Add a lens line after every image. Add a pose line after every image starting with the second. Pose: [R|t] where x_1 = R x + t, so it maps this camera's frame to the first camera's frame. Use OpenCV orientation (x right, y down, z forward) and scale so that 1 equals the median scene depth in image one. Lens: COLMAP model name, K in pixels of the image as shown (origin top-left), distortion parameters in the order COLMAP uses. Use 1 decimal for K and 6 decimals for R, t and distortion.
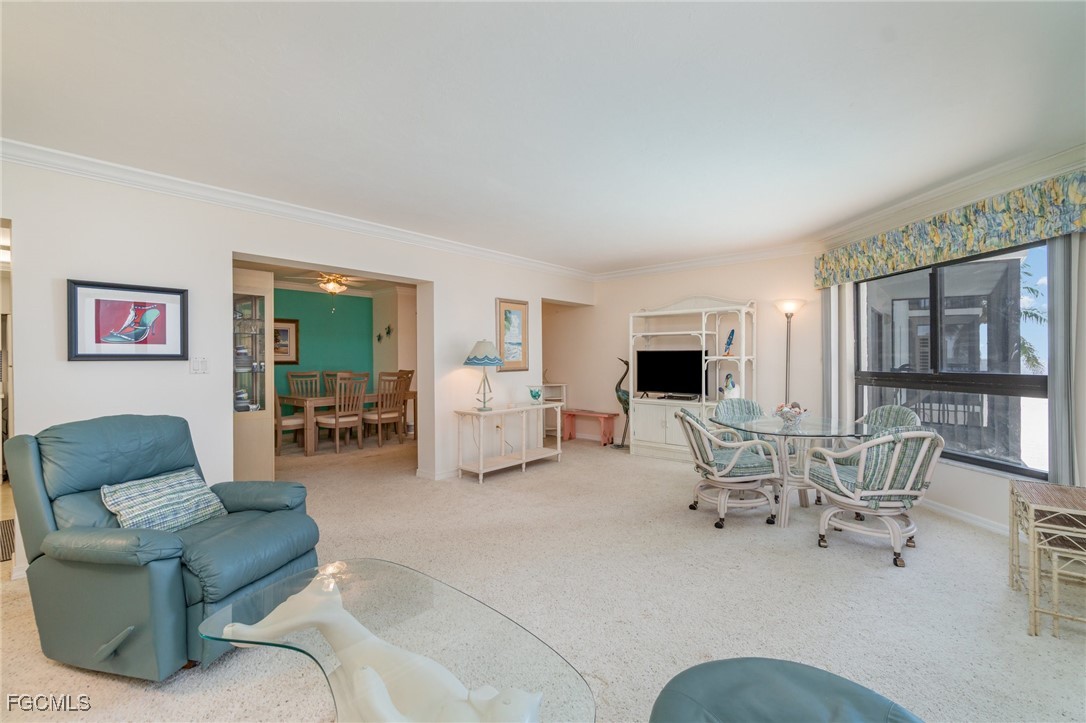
lens RADIAL K [[482.6, 0, 540.2], [0, 482.6, 357.6], [0, 0, 1]] dist [-0.002311, 0.000154]
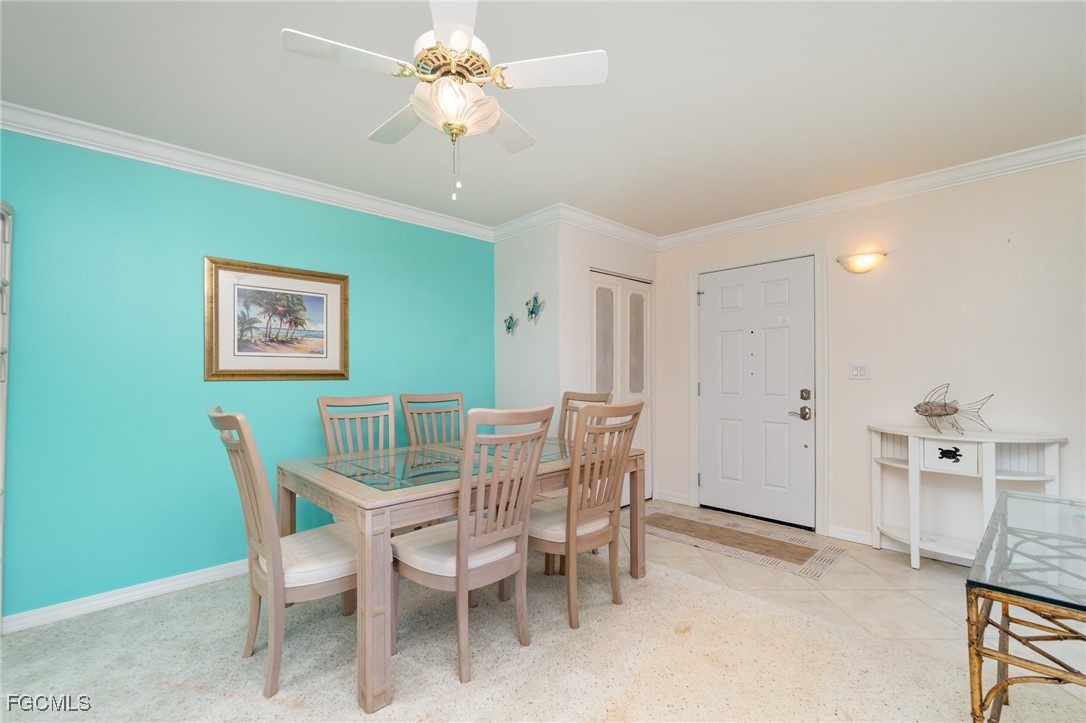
lens RADIAL K [[482.6, 0, 547.6], [0, 482.6, 368.2], [0, 0, 1]] dist [-0.002311, 0.000154]
pose [[0.995641, -0.003143, -0.093212, -0.284791], [0.002207, 0.999946, -0.010150, 0.009916], [0.093239, 0.009900, 0.995595, 0.591964]]
